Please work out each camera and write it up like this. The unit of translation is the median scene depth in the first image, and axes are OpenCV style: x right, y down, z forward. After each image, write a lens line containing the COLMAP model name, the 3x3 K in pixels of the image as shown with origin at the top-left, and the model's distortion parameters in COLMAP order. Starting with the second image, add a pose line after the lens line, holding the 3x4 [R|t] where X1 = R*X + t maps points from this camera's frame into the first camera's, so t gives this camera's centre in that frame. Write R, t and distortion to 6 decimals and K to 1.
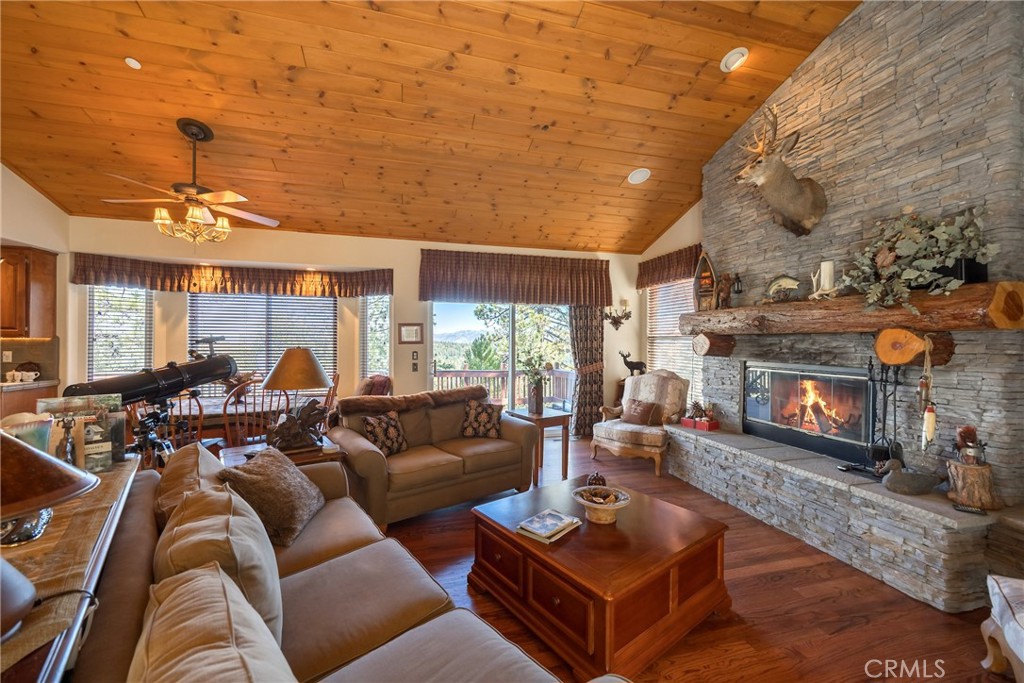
lens RADIAL K [[400.5, 0, 507.8], [0, 400.5, 339.7], [0, 0, 1]] dist [0.002449, 0.000036]
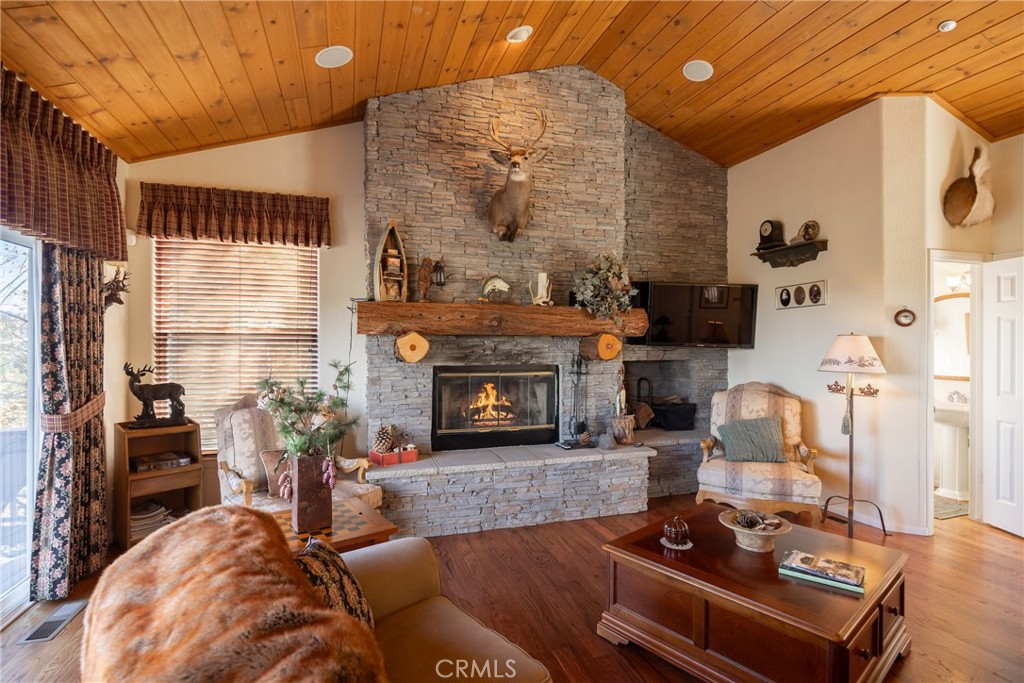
lens RADIAL K [[482.0, 0, 506.7], [0, 482.0, 343.4], [0, 0, 1]] dist [-0.007999, -0.000764]
pose [[-0.058694, -0.003998, 0.998268, -0.484224], [-0.006014, 0.999975, 0.003651, 0.000805], [-0.998258, -0.005789, -0.058717, 1.007750]]
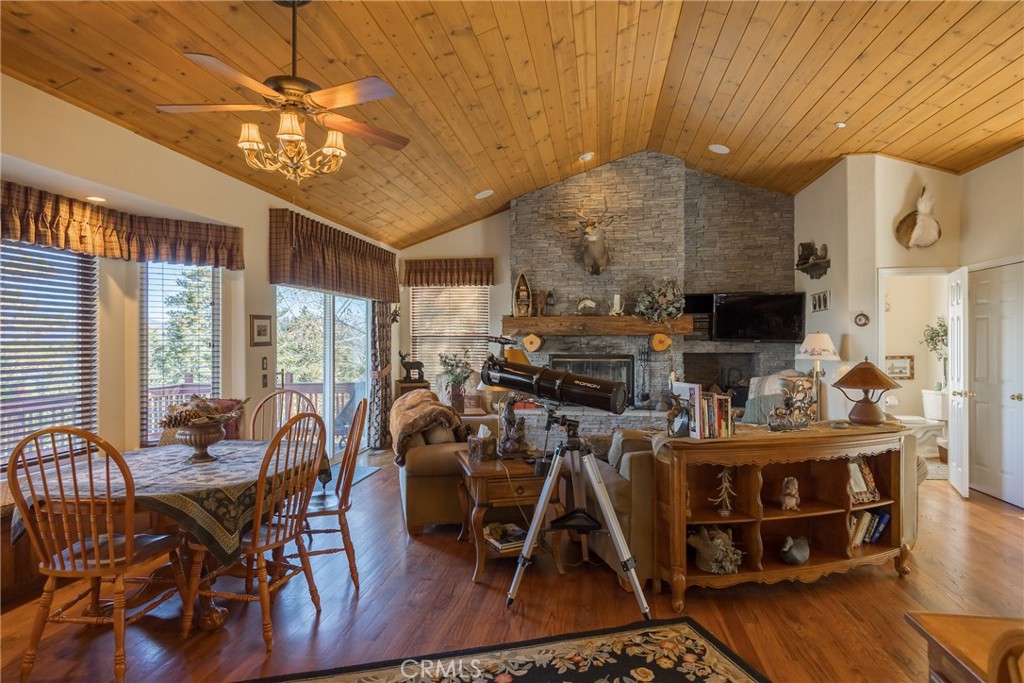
lens RADIAL K [[564.3, 0, 517.2], [0, 564.3, 337.3], [0, 0, 1]] dist [-0.001707, -0.000103]
pose [[0.395855, 0.000562, 0.918313, -1.402604], [0.000795, 0.999999, -0.000955, -0.004176], [-0.918313, 0.001108, 0.395854, 0.361922]]
